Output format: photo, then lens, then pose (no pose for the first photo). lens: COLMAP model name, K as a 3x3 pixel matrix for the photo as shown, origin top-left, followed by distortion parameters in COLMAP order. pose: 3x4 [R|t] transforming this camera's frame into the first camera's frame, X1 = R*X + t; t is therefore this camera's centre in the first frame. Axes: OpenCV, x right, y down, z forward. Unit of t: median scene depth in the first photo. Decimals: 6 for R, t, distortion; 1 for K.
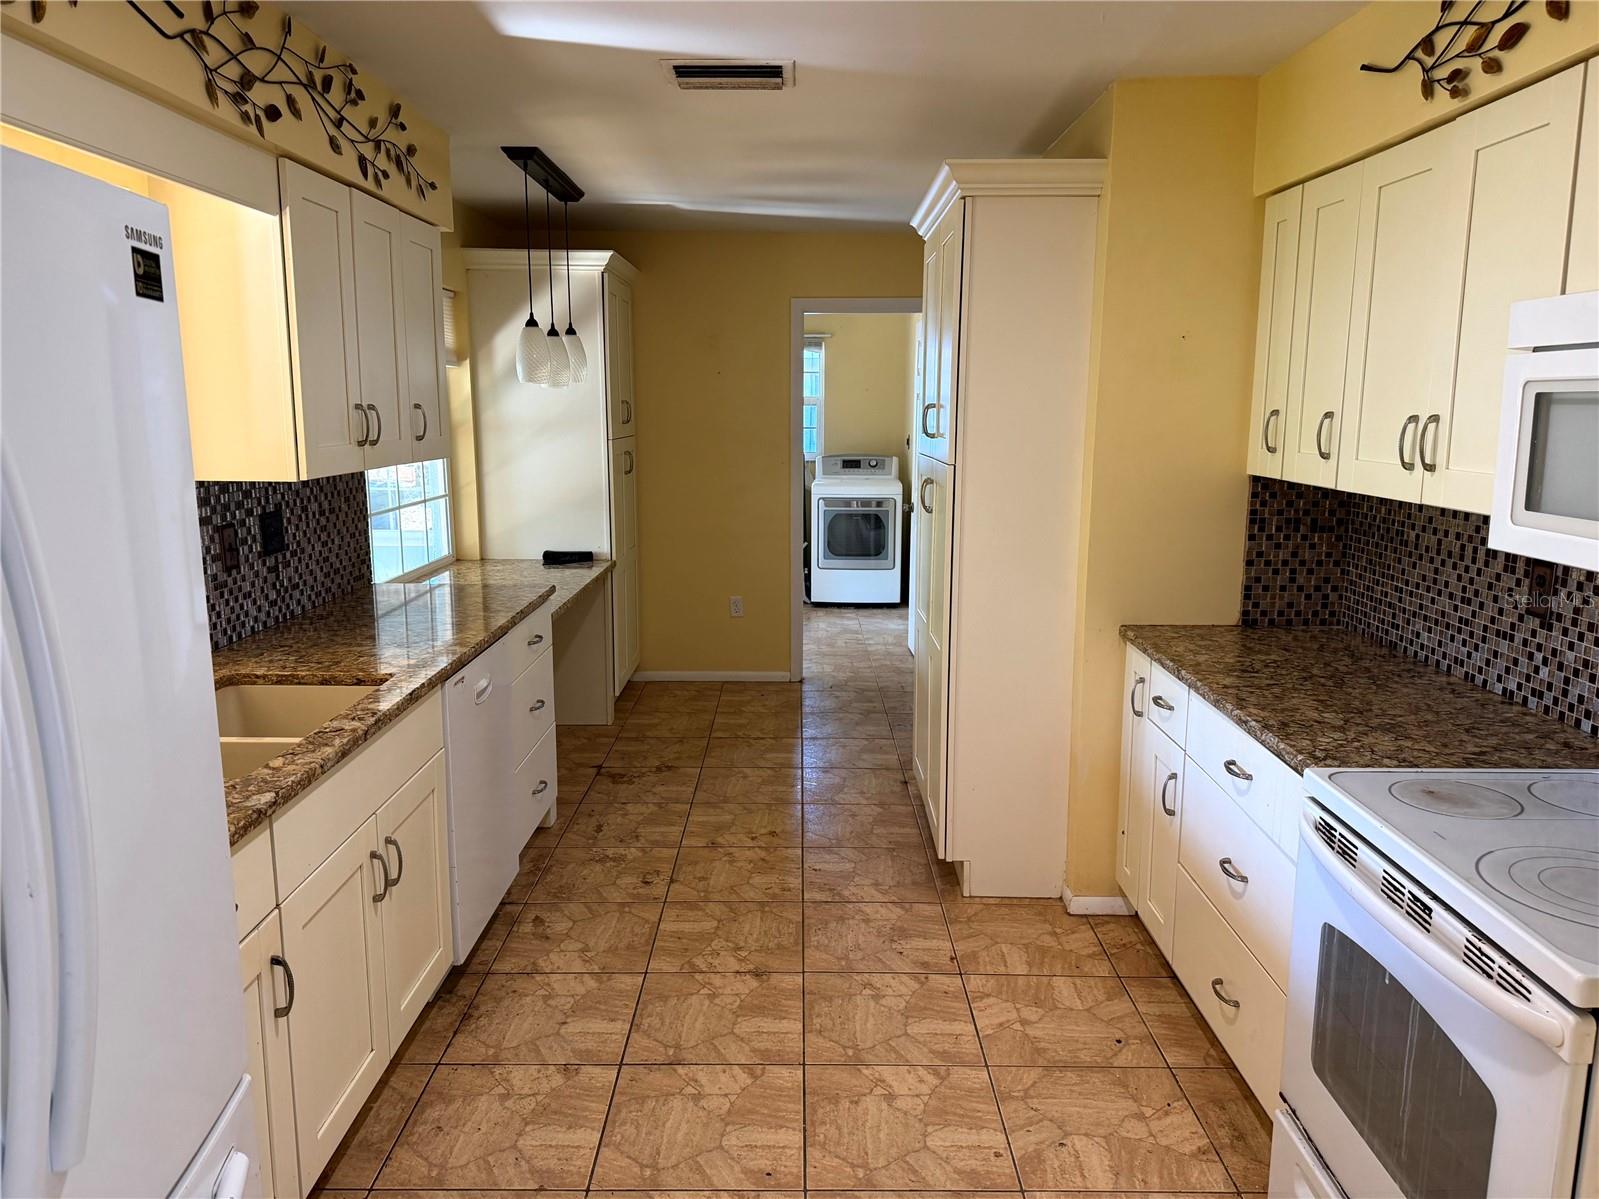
lens RADIAL K [[1122.4, 0, 792.1], [0, 1122.4, 594.7], [0, 0, 1]] dist [0.048081, -0.046233]
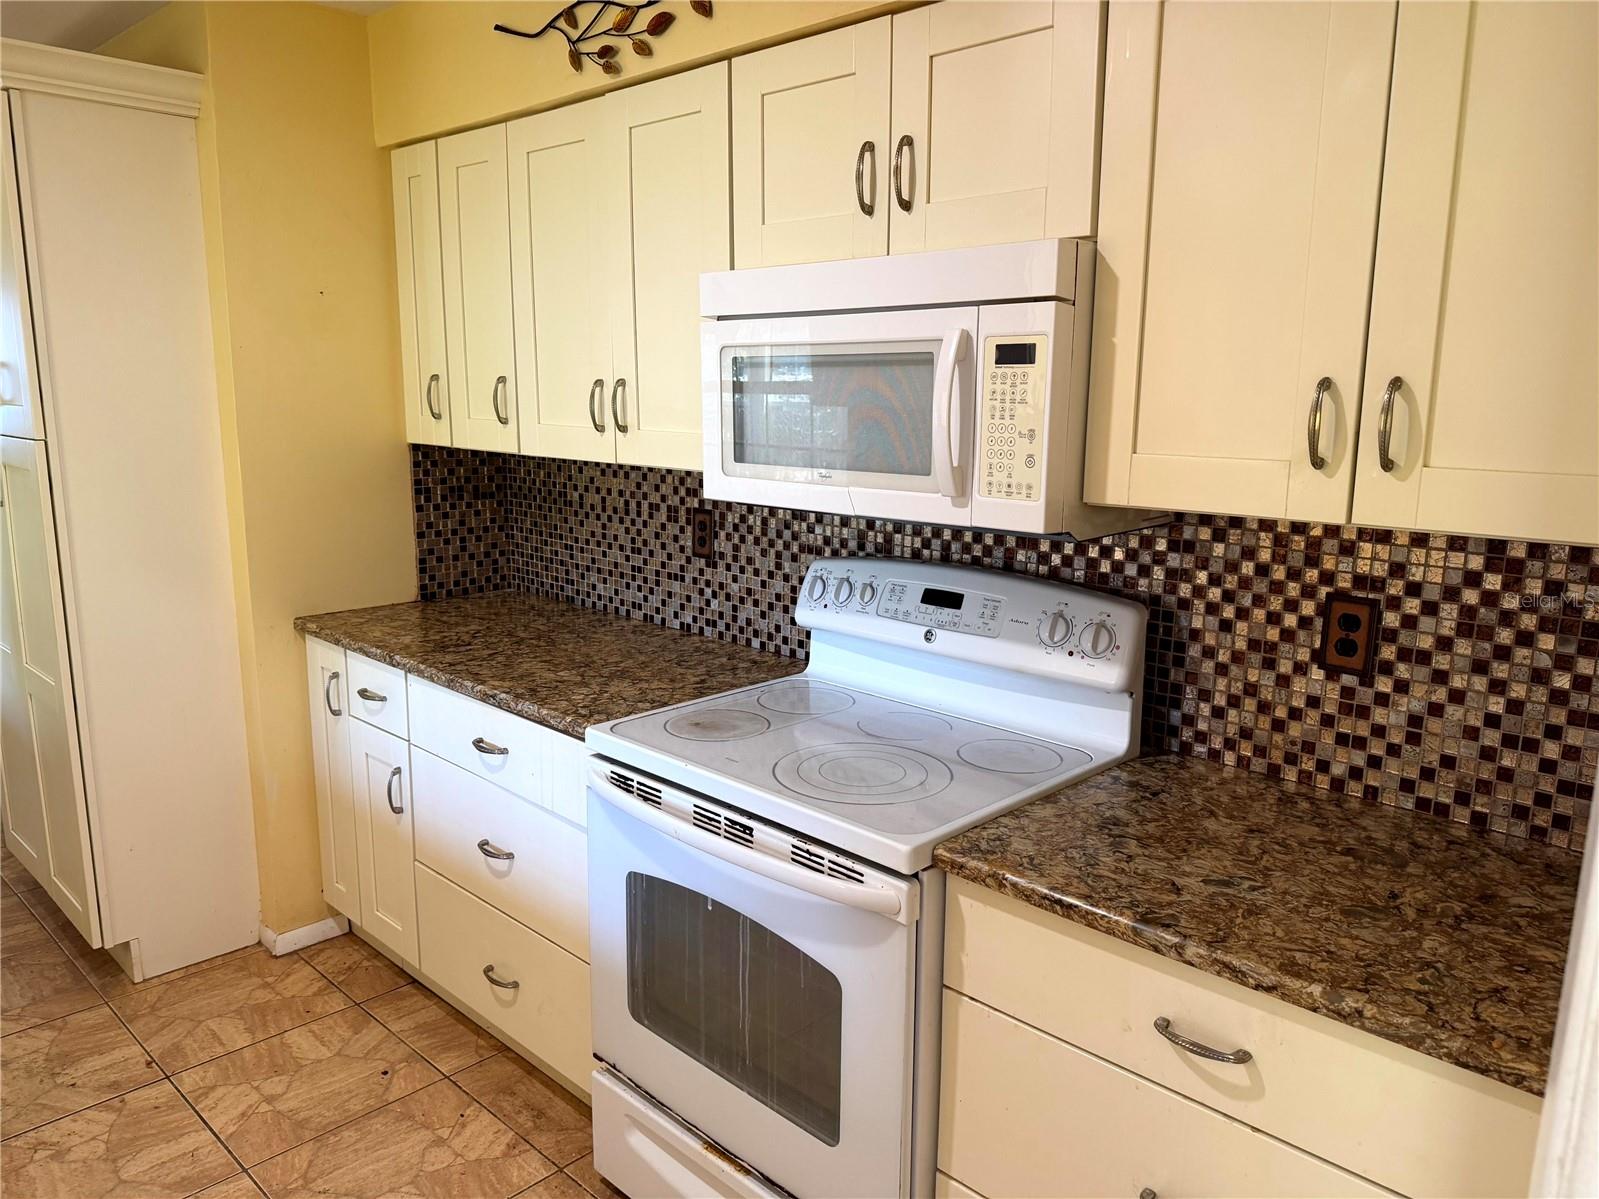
lens RADIAL K [[1110.5, 0, 804.5], [0, 1110.5, 598.0], [0, 0, 1]] dist [0.104727, -0.180548]
pose [[0.680315, -0.127910, 0.721672, -0.092010], [0.112220, 0.991222, 0.069896, -0.006754], [-0.724278, 0.033435, 0.688697, 0.140010]]
